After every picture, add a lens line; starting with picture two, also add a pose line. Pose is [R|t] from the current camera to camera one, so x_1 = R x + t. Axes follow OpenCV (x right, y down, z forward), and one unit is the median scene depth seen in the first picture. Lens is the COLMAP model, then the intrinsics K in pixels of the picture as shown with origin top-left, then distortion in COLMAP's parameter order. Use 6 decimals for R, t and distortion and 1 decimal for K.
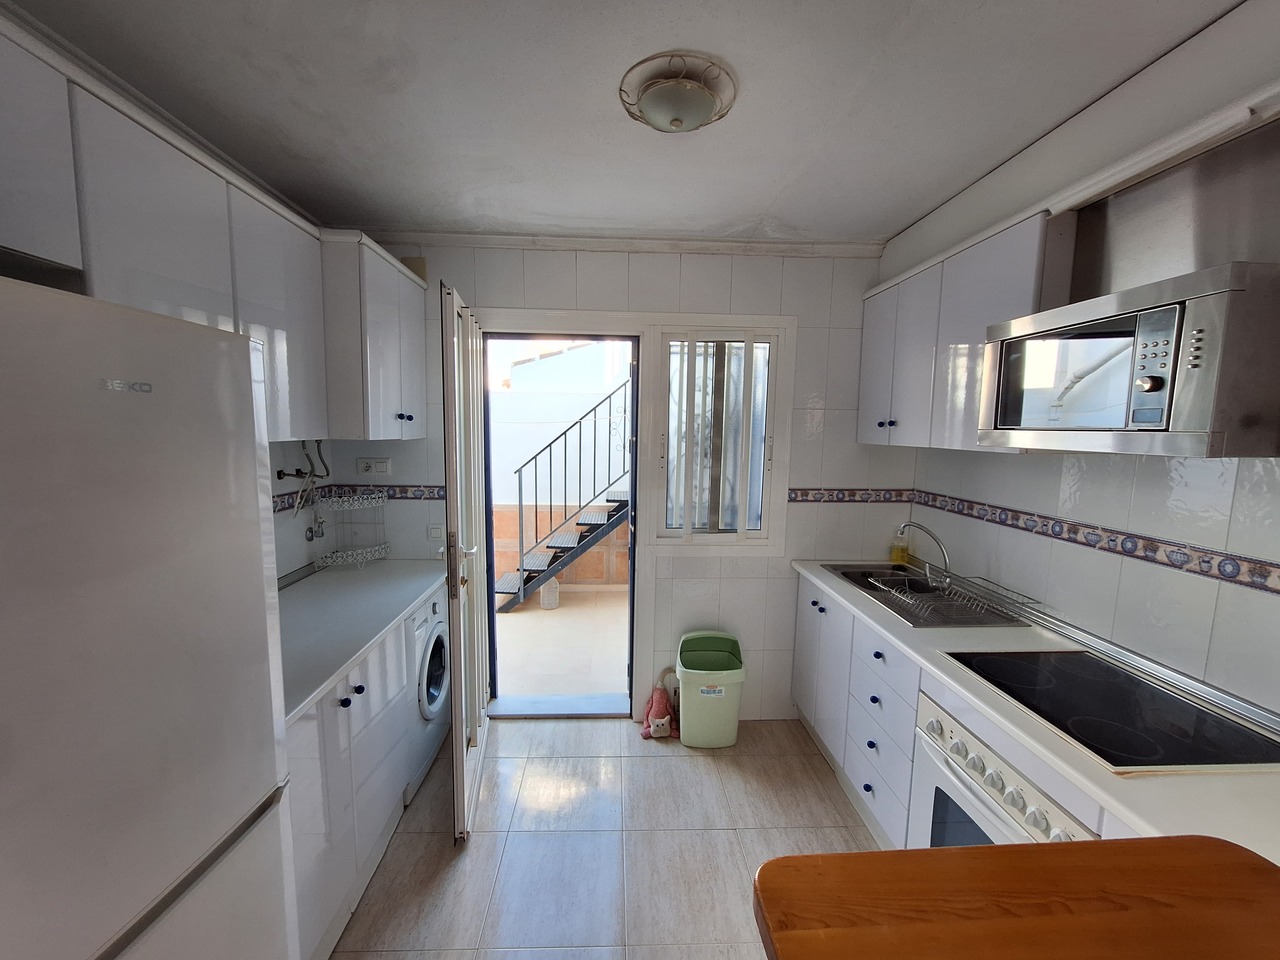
lens RADIAL K [[506.7, 0, 631.0], [0, 506.7, 485.8], [0, 0, 1]] dist [-0.003114, 0.000019]
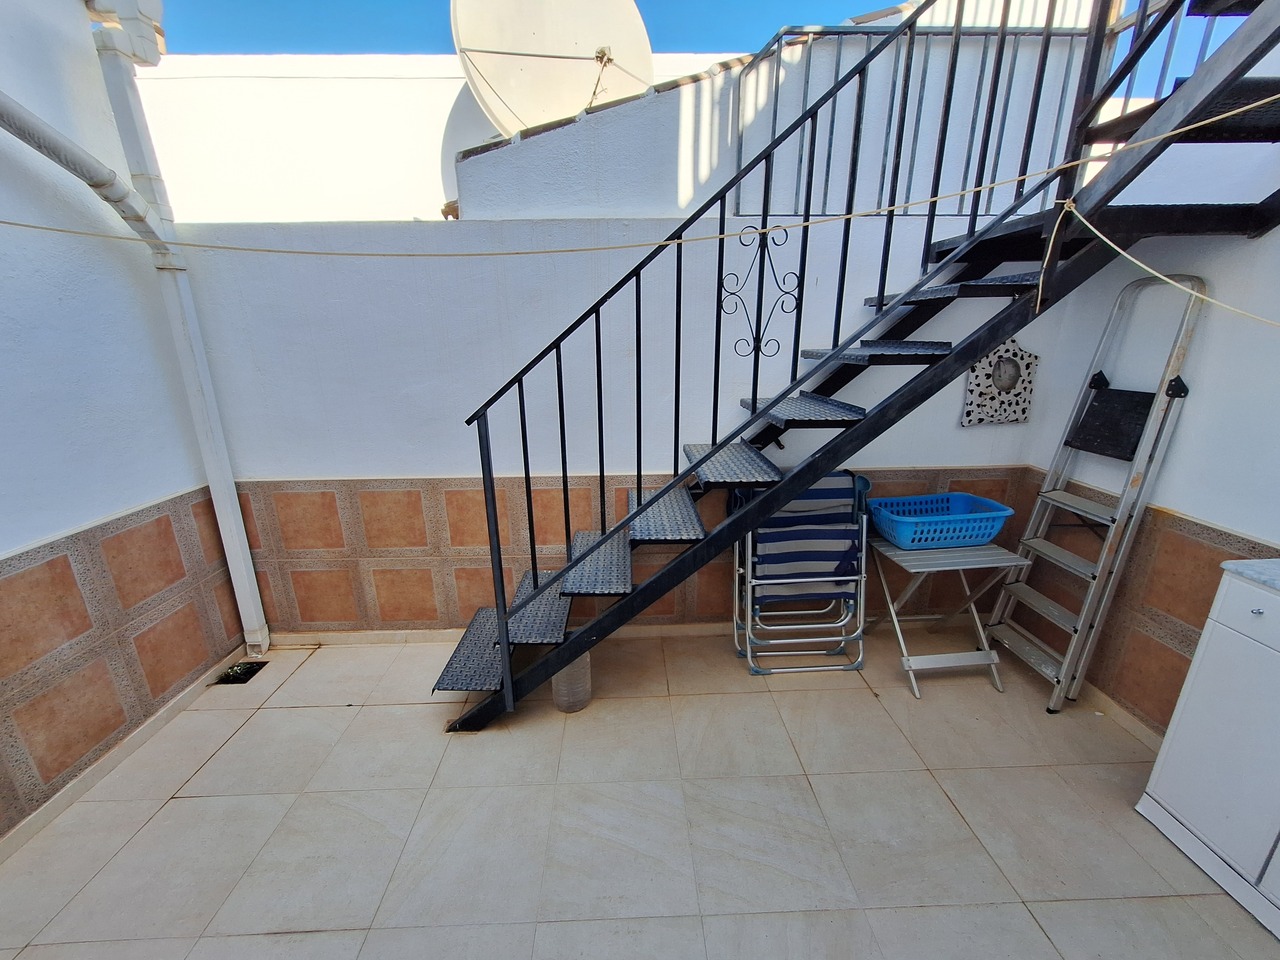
lens RADIAL K [[506.7, 0, 625.9], [0, 506.7, 473.6], [0, 0, 1]] dist [-0.003114, 0.000019]
pose [[0.999647, -0.021938, -0.015011, -0.103409], [0.024343, 0.982358, 0.185421, -0.053923], [0.010679, -0.185721, 0.982544, 0.605857]]
